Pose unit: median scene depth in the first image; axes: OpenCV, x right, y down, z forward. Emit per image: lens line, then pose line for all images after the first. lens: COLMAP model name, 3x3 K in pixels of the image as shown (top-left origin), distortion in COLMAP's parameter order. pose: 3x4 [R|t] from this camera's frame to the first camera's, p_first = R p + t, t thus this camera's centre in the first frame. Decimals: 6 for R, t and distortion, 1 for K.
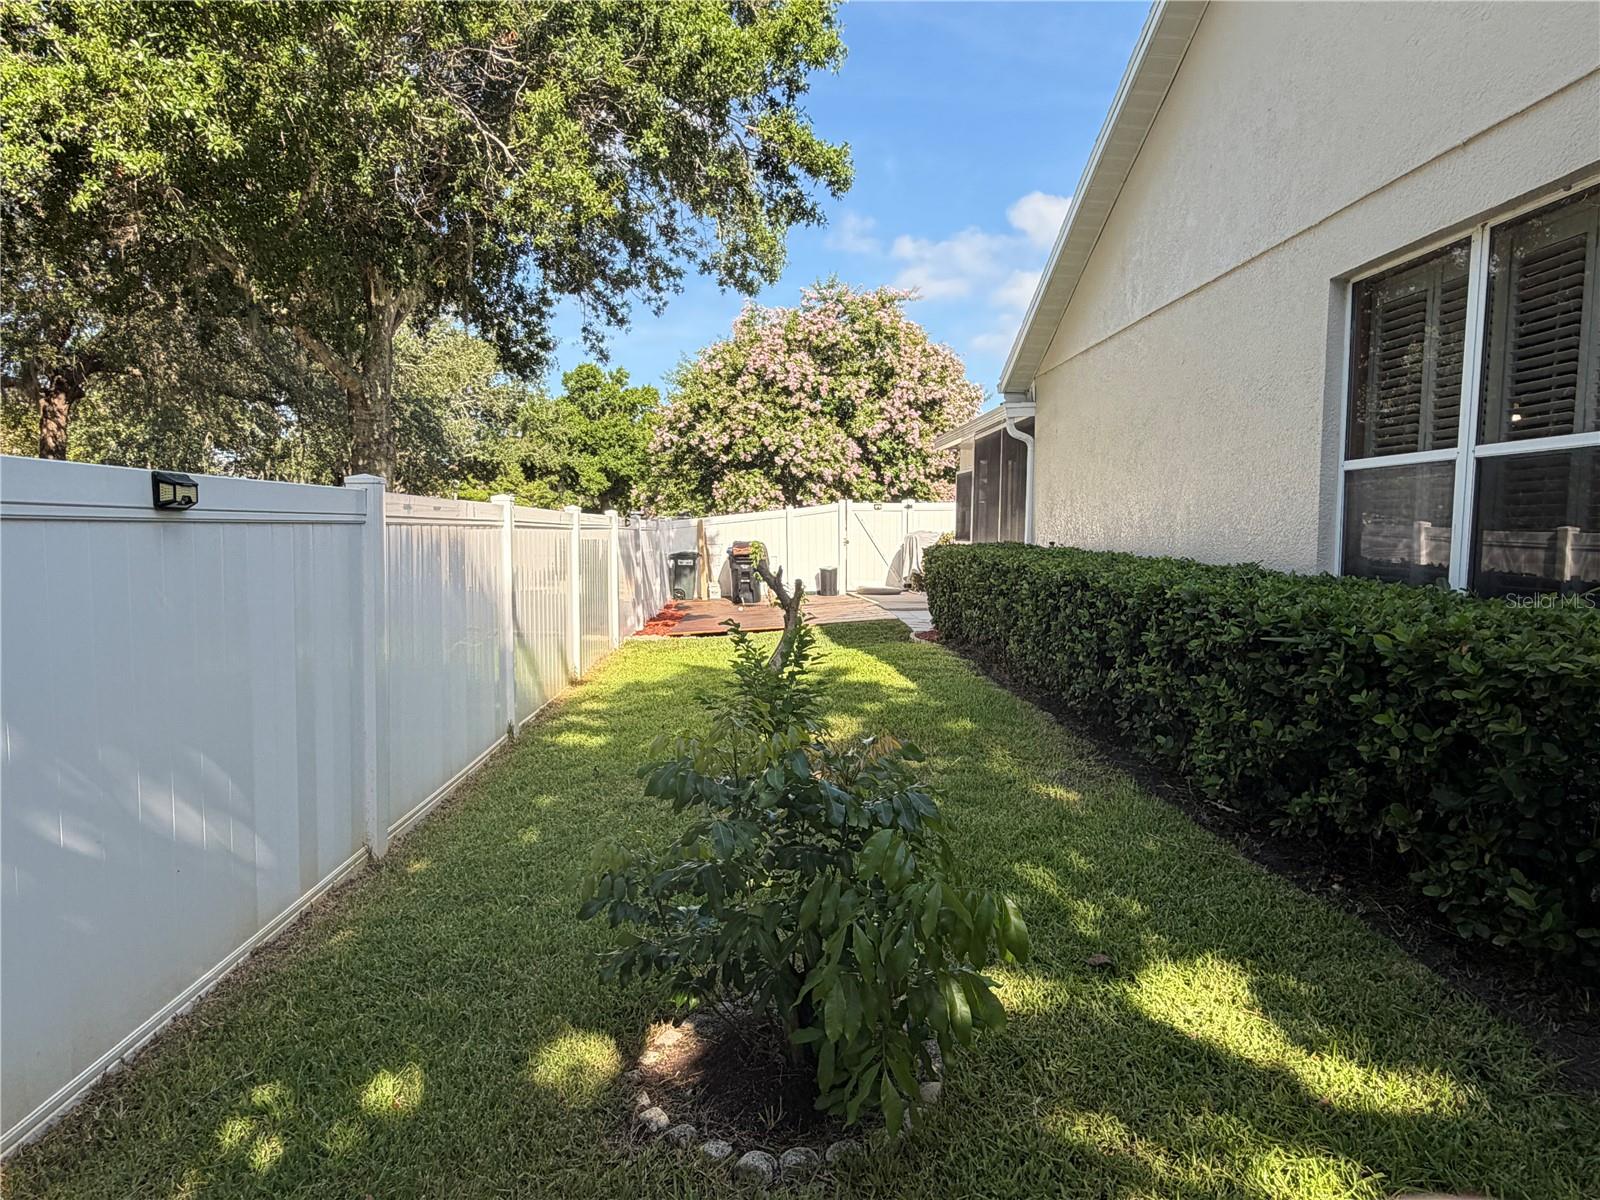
lens RADIAL K [[953.3, 0, 801.0], [0, 953.3, 597.4], [0, 0, 1]] dist [0.008154, -0.001714]
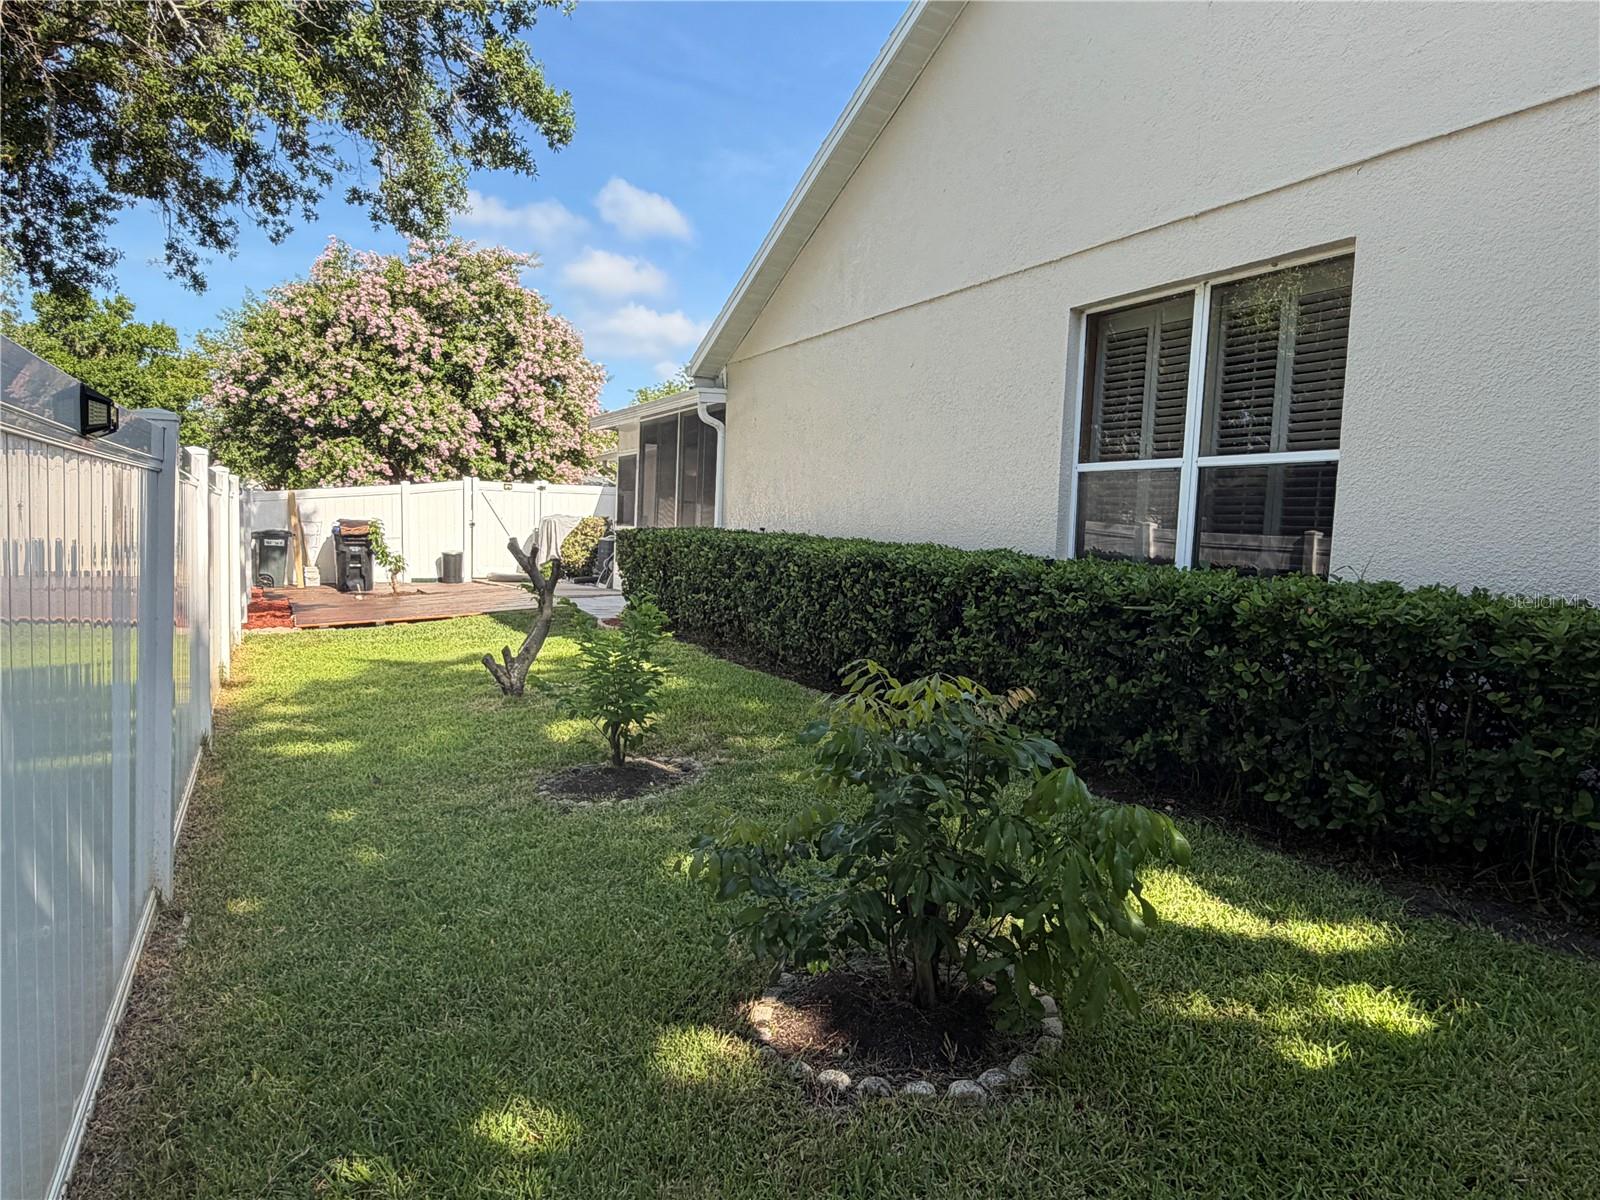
lens RADIAL K [[994.9, 0, 801.9], [0, 994.9, 601.5], [0, 0, 1]] dist [0.000203, 0.007910]
pose [[0.898702, -0.004372, 0.438539, -0.168625], [-0.000730, 0.999934, 0.011463, 0.008523], [-0.438560, -0.010622, 0.898639, 0.022774]]
